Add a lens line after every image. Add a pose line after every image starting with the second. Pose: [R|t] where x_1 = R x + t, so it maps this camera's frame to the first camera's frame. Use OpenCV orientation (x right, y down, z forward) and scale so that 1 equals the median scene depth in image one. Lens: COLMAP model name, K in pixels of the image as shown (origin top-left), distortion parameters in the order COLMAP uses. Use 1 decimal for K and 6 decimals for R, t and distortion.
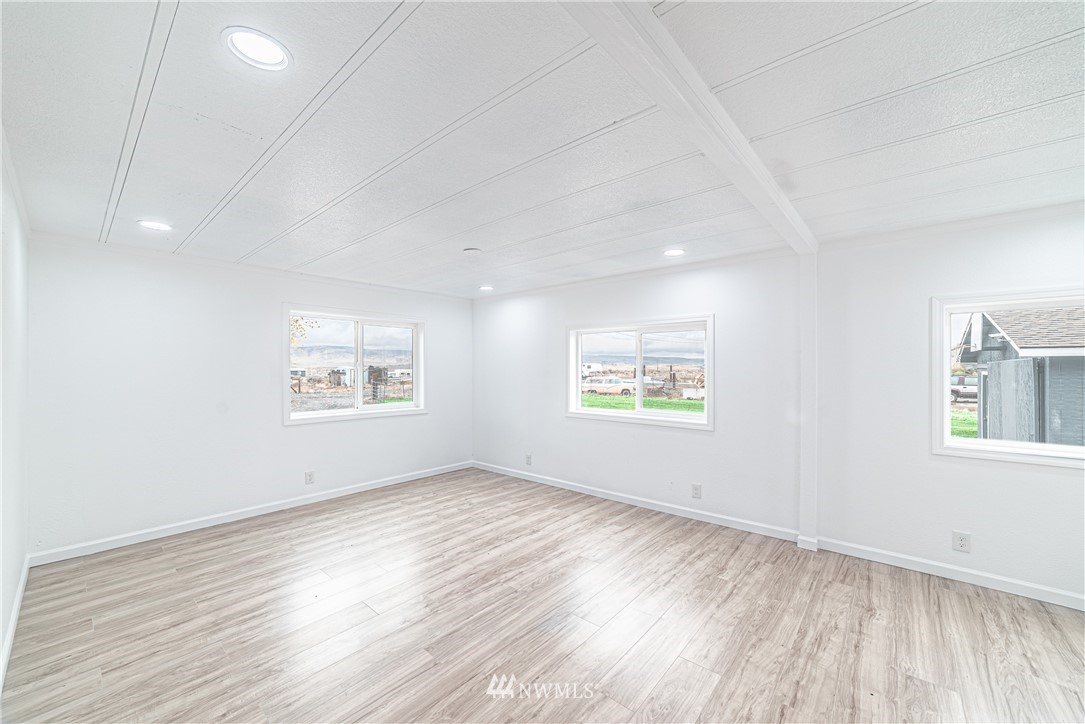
lens RADIAL K [[414.7, 0, 538.3], [0, 414.7, 365.3], [0, 0, 1]] dist [-0.018671, 0.004877]
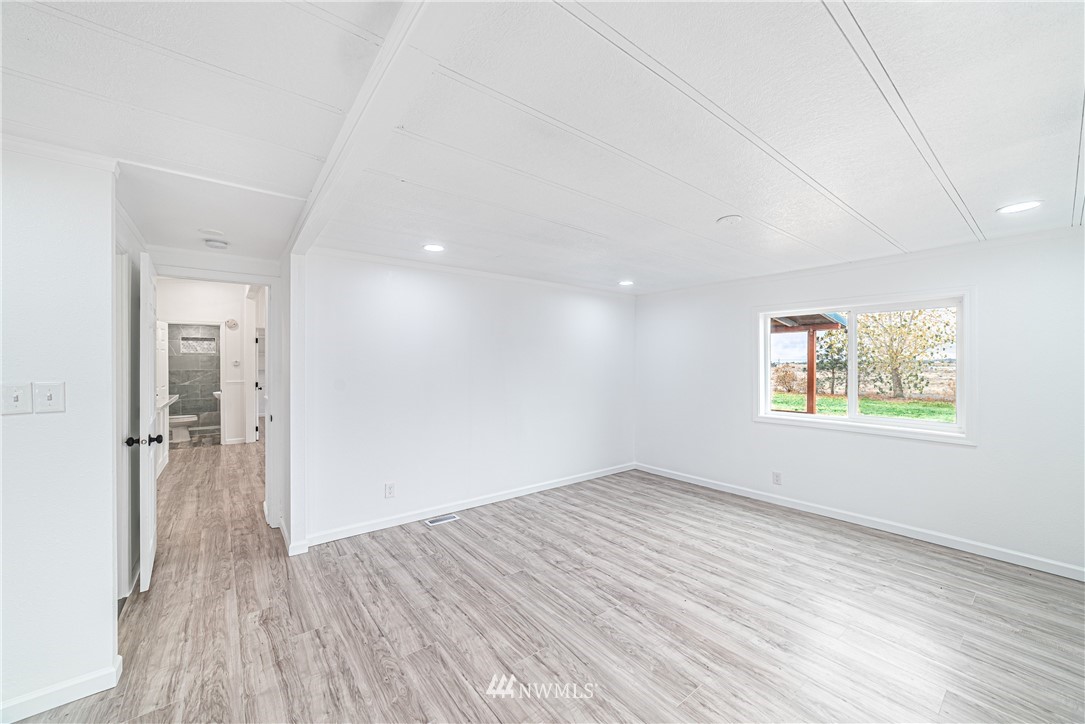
lens RADIAL K [[414.7, 0, 545.5], [0, 414.7, 364.7], [0, 0, 1]] dist [-0.018671, 0.004877]
pose [[-0.178997, 0.004362, -0.983840, 0.657749], [0.005723, 0.999978, 0.003393, -0.007849], [0.983833, -0.005023, -0.179018, 0.807089]]
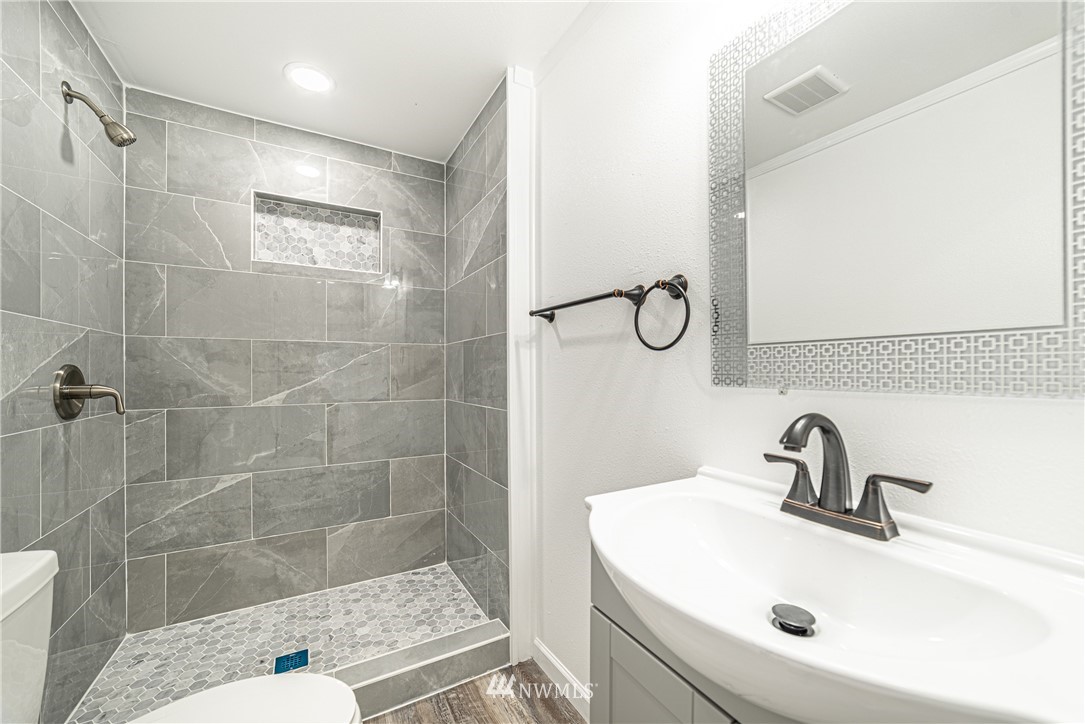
lens RADIAL K [[414.7, 0, 536.0], [0, 414.7, 372.4], [0, 0, 1]] dist [-0.018671, 0.004877]
pose [[-0.325007, 0.004307, -0.945702, -0.322081], [0.001958, 0.999991, 0.003882, 0.034275], [0.945710, -0.000590, -0.325012, -0.427276]]
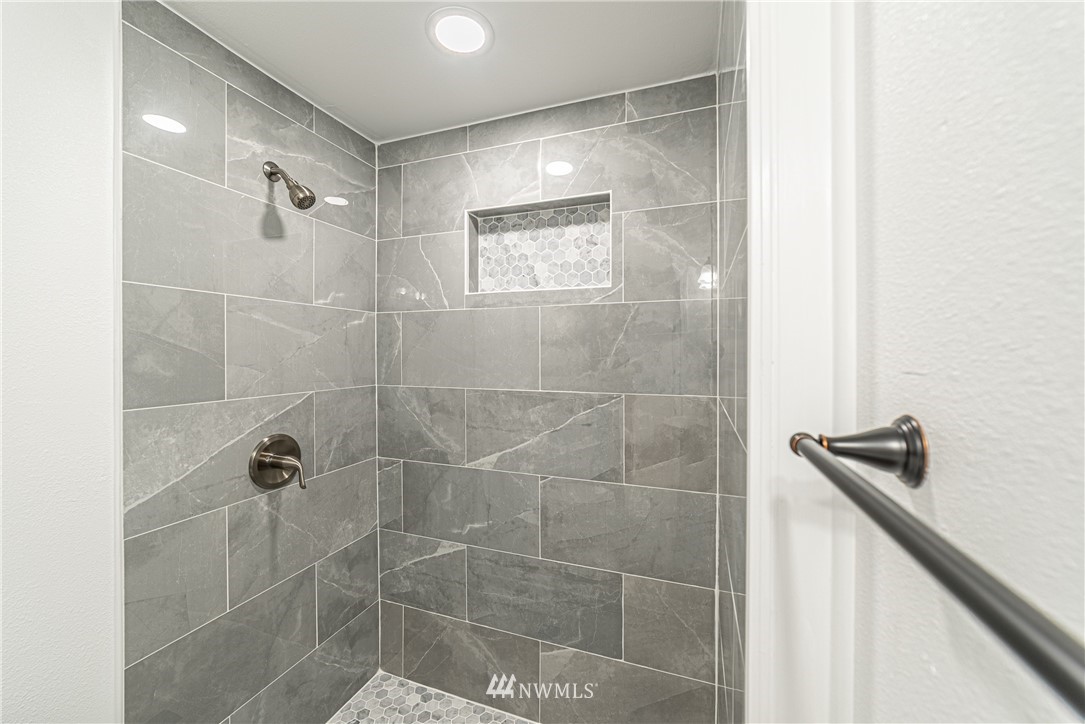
lens RADIAL K [[414.7, 0, 545.4], [0, 414.7, 354.2], [0, 0, 1]] dist [-0.018671, 0.004877]
pose [[-0.927516, 0.006031, -0.373734, -0.503906], [0.003210, 0.999961, 0.008171, -0.016280], [0.373769, 0.006379, -0.927500, -0.468894]]
